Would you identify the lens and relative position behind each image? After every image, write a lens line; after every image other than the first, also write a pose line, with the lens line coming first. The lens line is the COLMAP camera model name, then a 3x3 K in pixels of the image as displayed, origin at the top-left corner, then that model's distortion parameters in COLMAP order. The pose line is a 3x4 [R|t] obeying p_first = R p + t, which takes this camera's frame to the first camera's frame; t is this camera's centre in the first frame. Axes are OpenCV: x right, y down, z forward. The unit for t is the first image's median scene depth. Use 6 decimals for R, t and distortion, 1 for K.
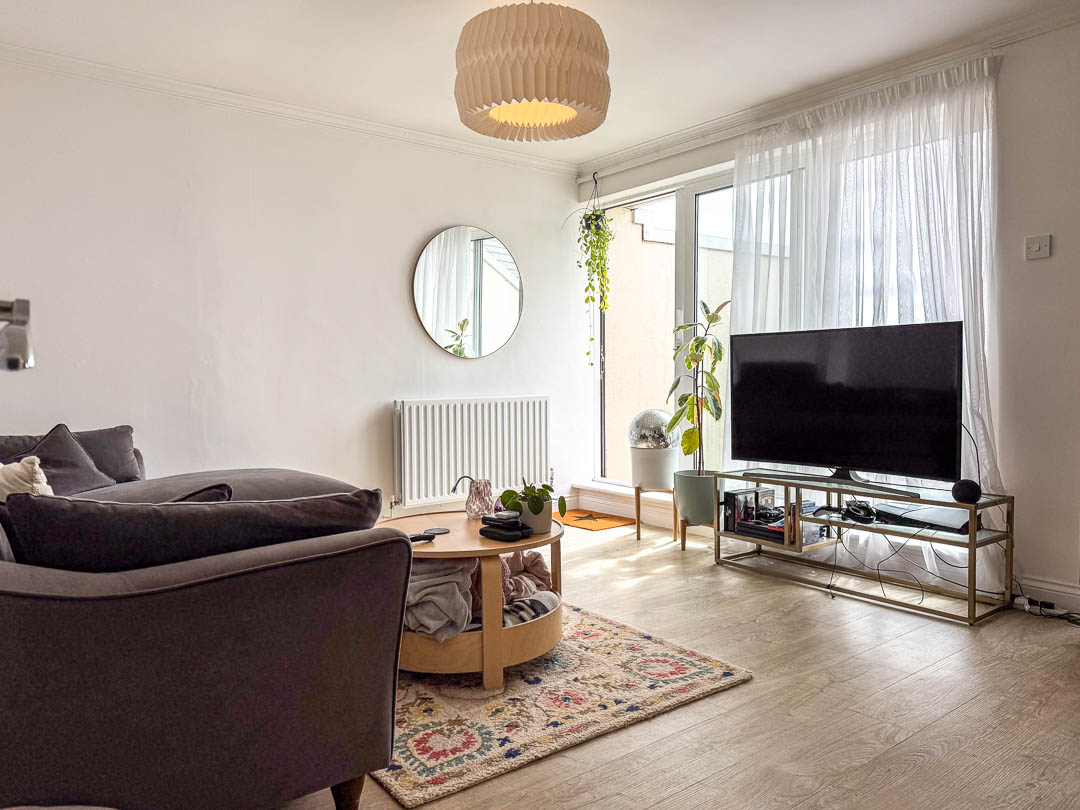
lens RADIAL K [[787.7, 0, 532.7], [0, 787.7, 404.1], [0, 0, 1]] dist [0.153818, -0.271645]
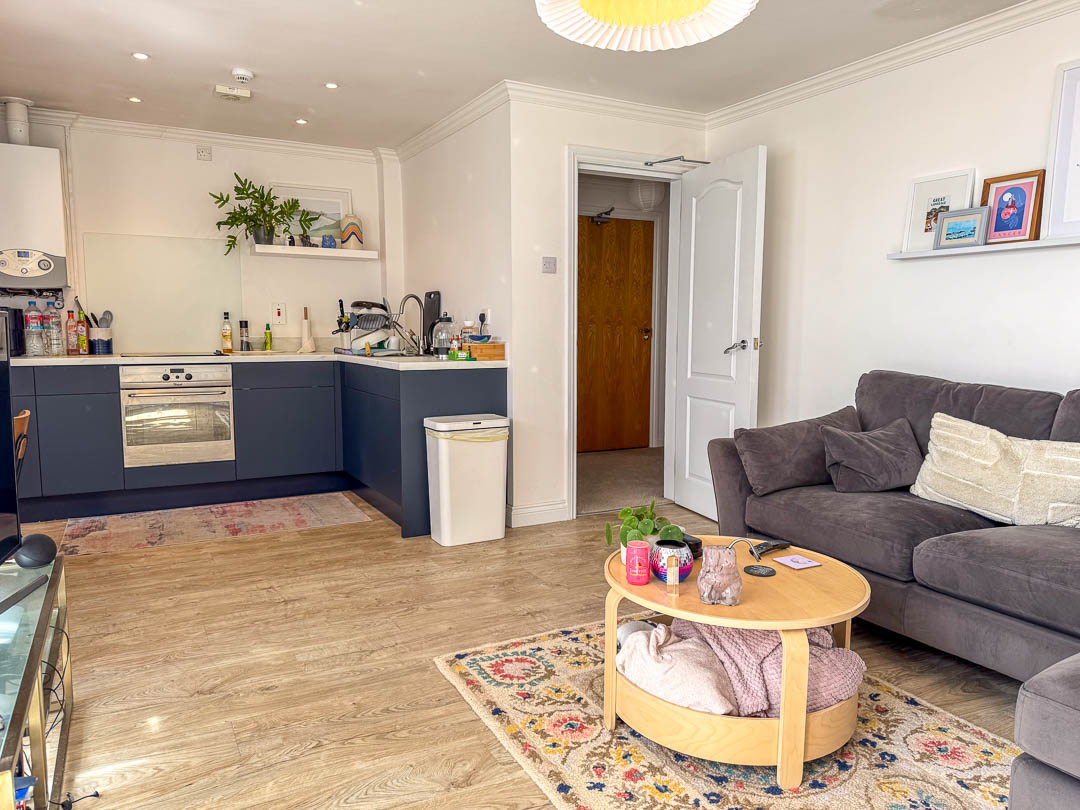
lens RADIAL K [[744.3, 0, 540.0], [0, 744.3, 405.0], [0, 0, 1]] dist [-0.000106, -0.003933]
pose [[-0.986548, -0.013171, 0.162942, -0.019885], [0.013039, 0.987233, 0.158745, -0.154817], [-0.162952, 0.158735, -0.973781, 1.943854]]
